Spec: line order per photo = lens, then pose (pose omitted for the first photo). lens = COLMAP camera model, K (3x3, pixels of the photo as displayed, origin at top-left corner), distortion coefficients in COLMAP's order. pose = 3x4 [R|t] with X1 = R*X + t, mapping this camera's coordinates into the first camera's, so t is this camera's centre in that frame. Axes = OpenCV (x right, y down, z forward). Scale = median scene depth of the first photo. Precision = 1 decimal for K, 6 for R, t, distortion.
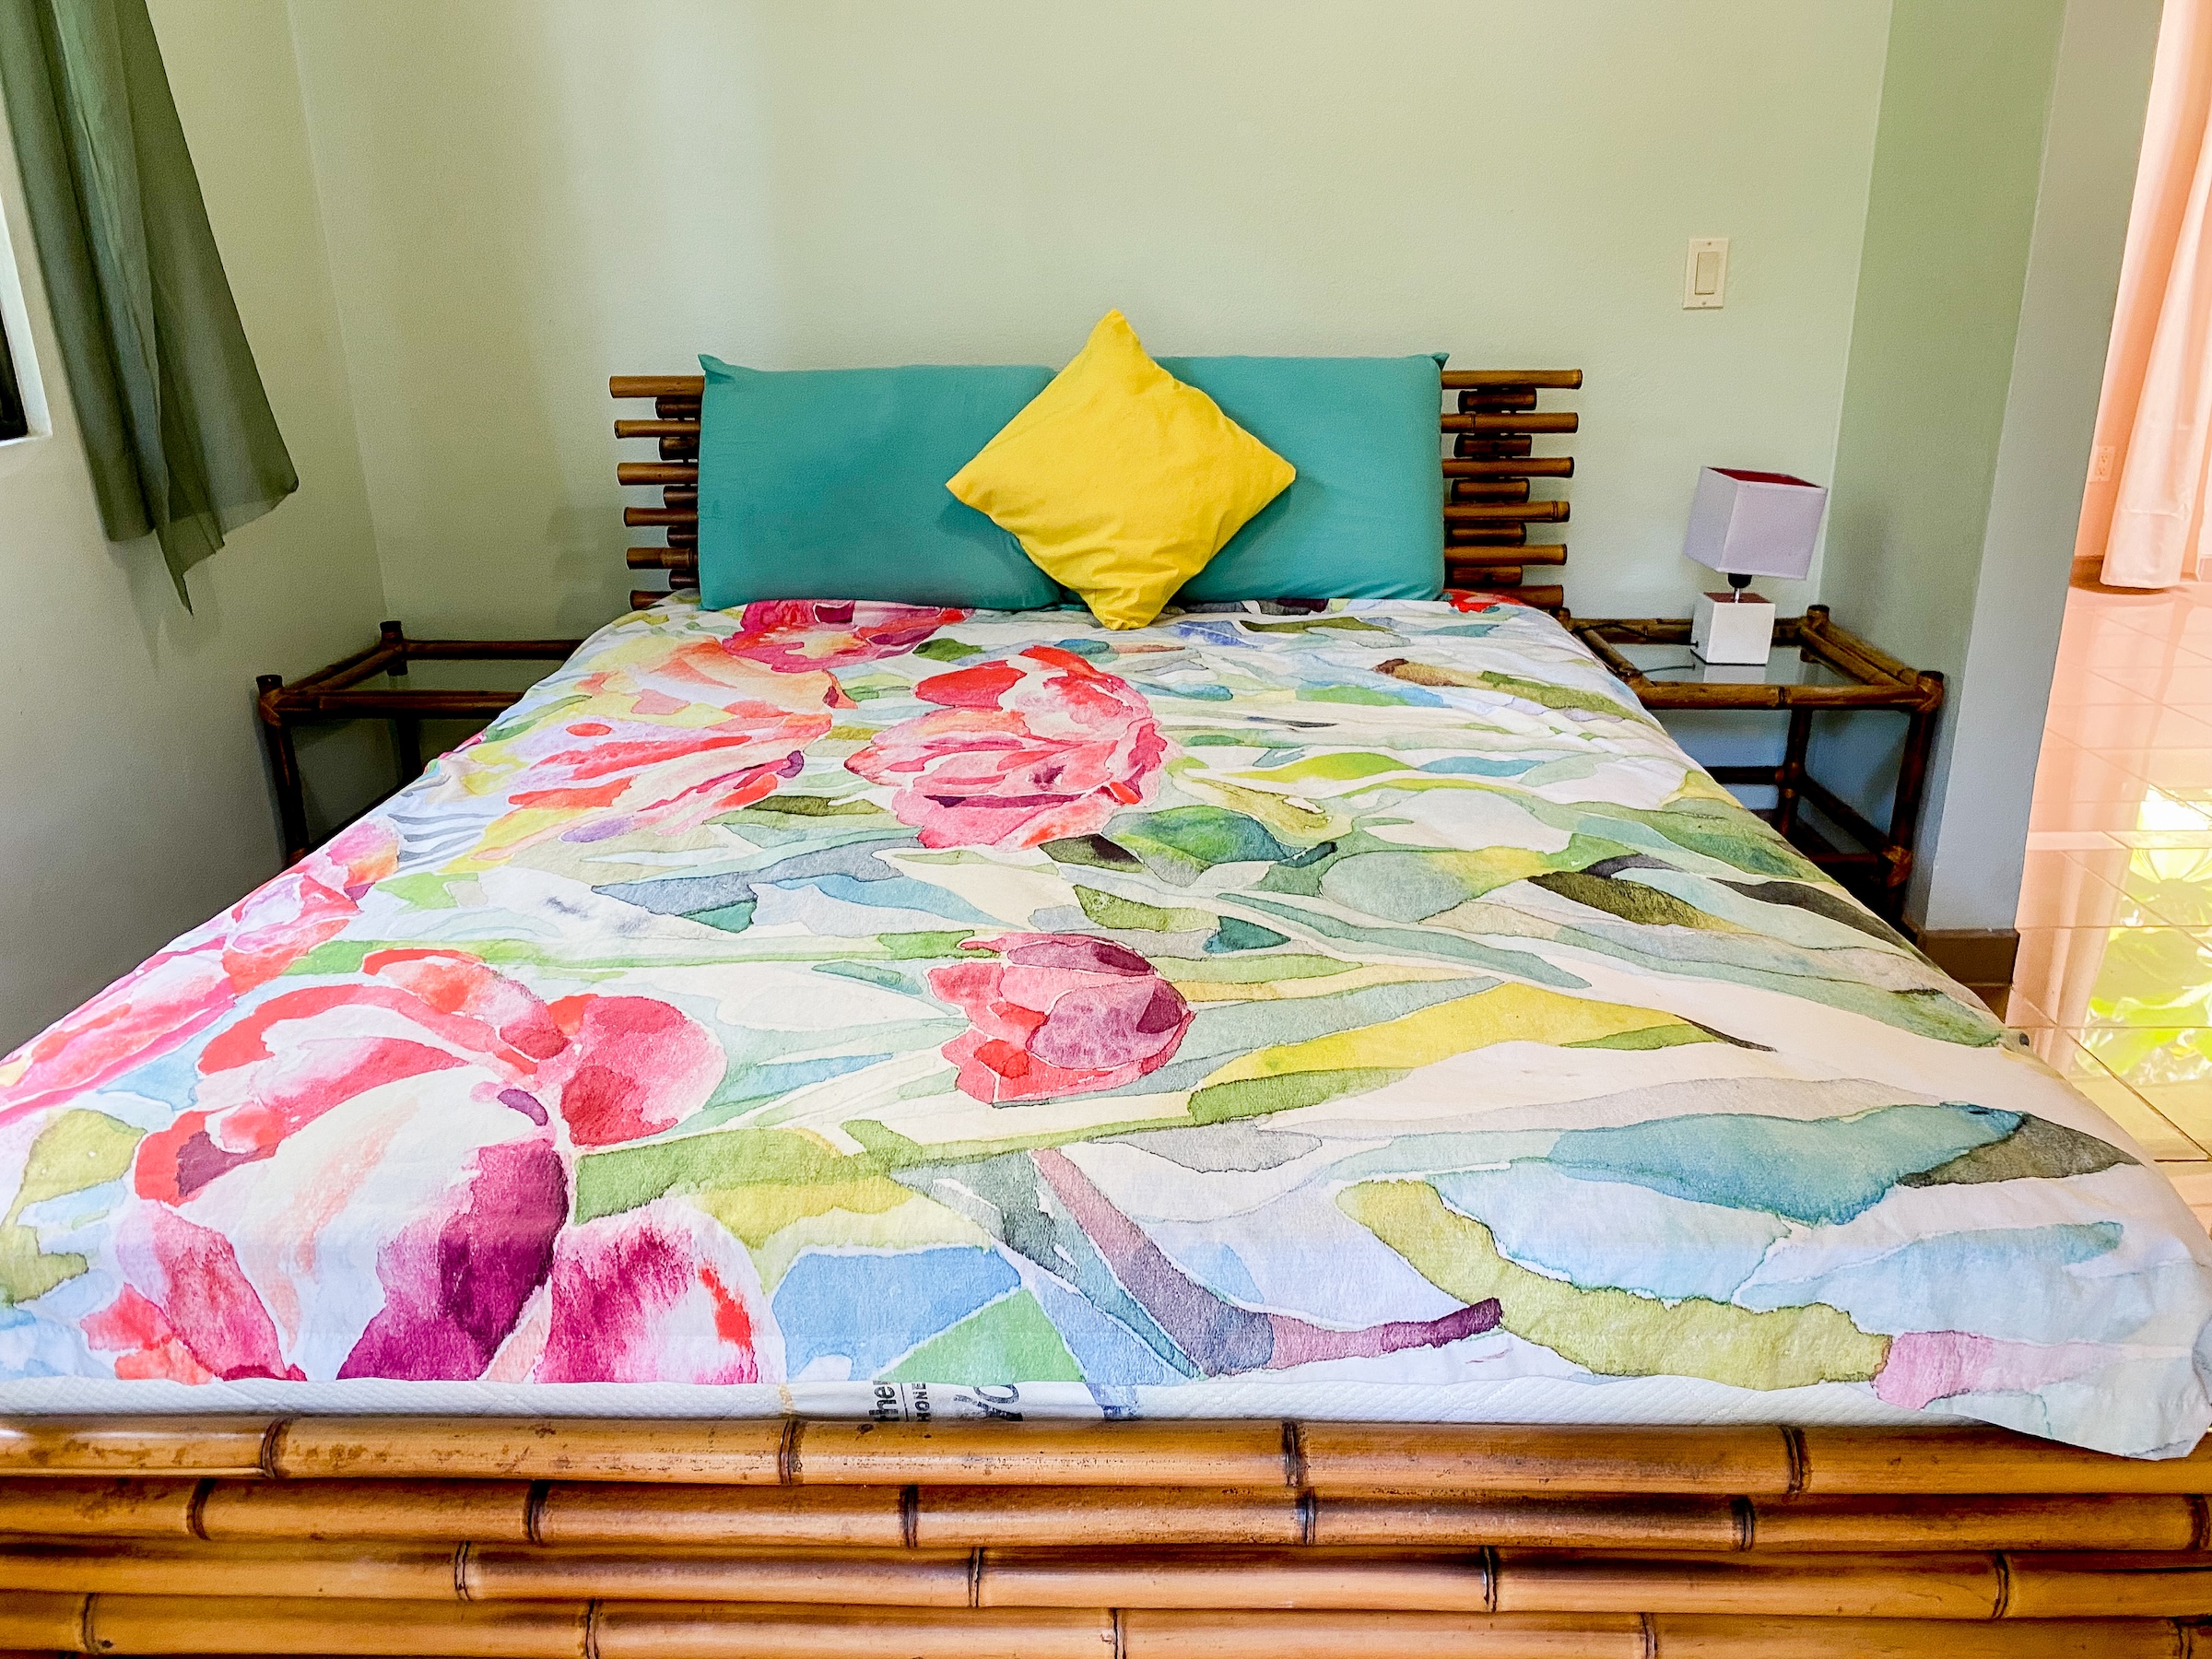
lens RADIAL K [[1726.6, 0, 1106.0], [0, 1726.6, 829.5], [0, 0, 1]] dist [0.052909, -0.006140]
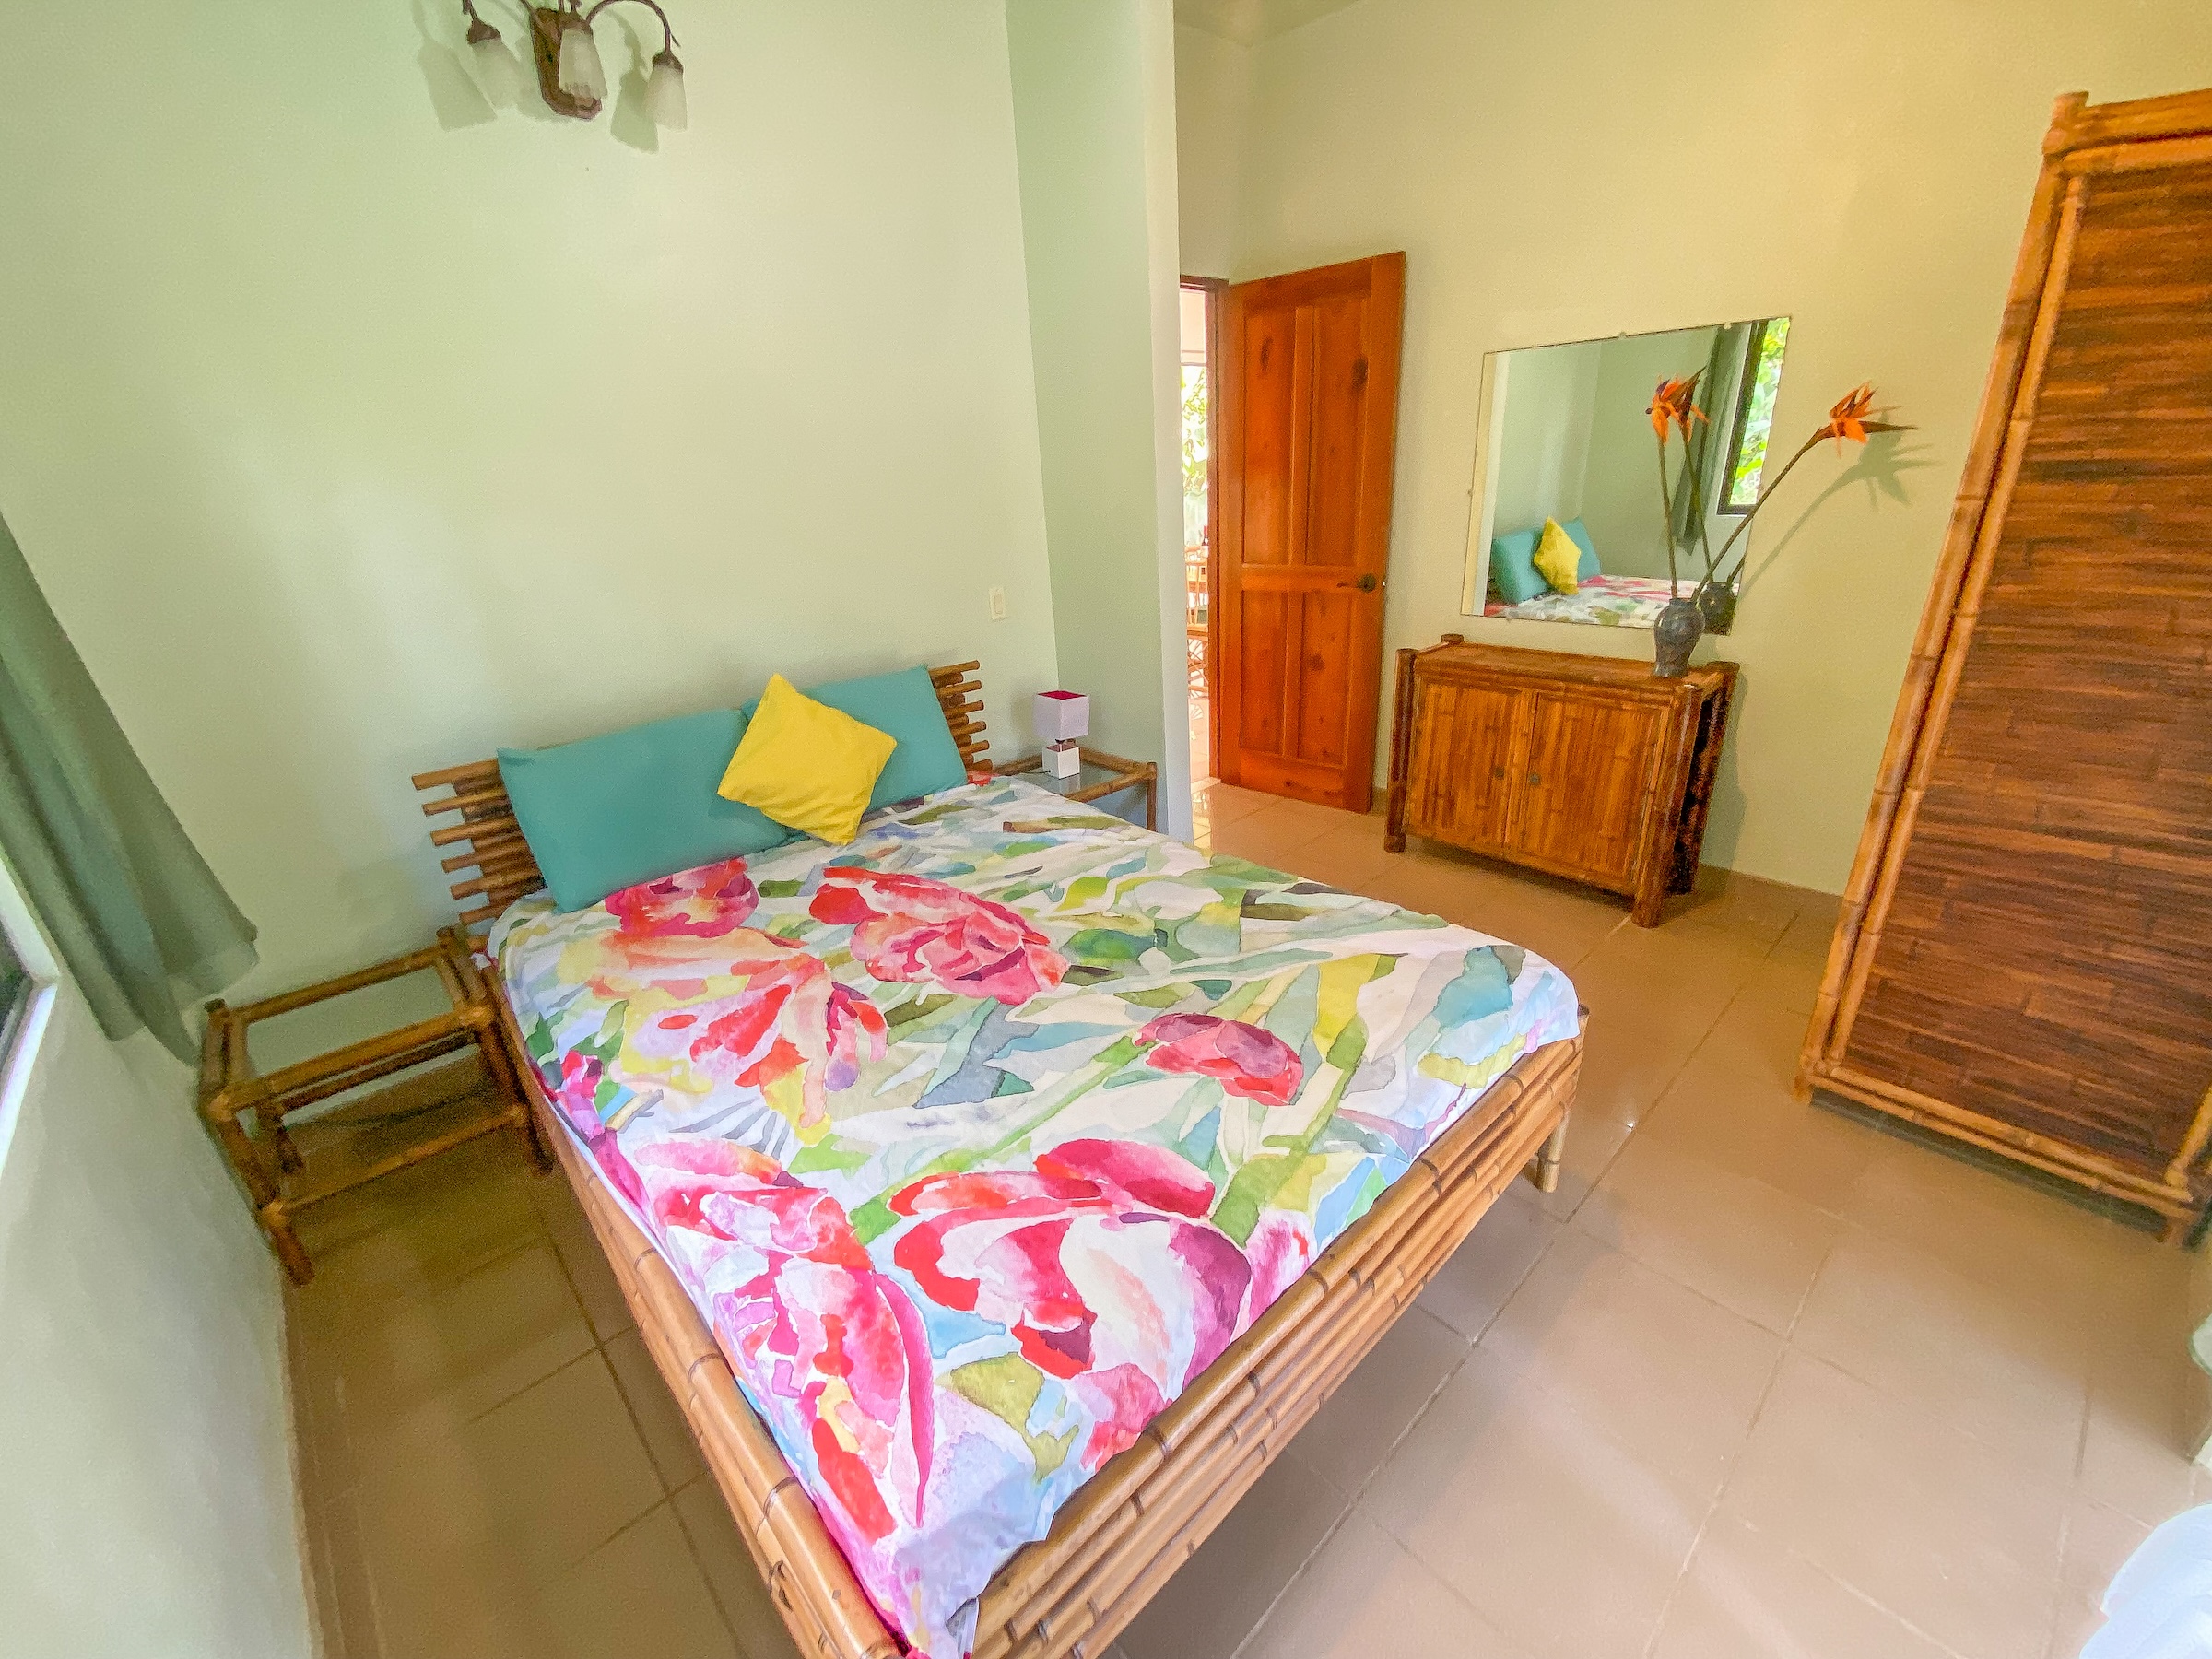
lens RADIAL K [[899.8, 0, 1106.0], [0, 899.8, 829.5], [0, 0, 1]] dist [0.064500, -0.049251]
pose [[0.708063, -0.287660, 0.644901, -0.569891], [0.262897, 0.955000, 0.137335, -0.264217], [-0.655386, 0.072301, 0.751825, 0.133747]]
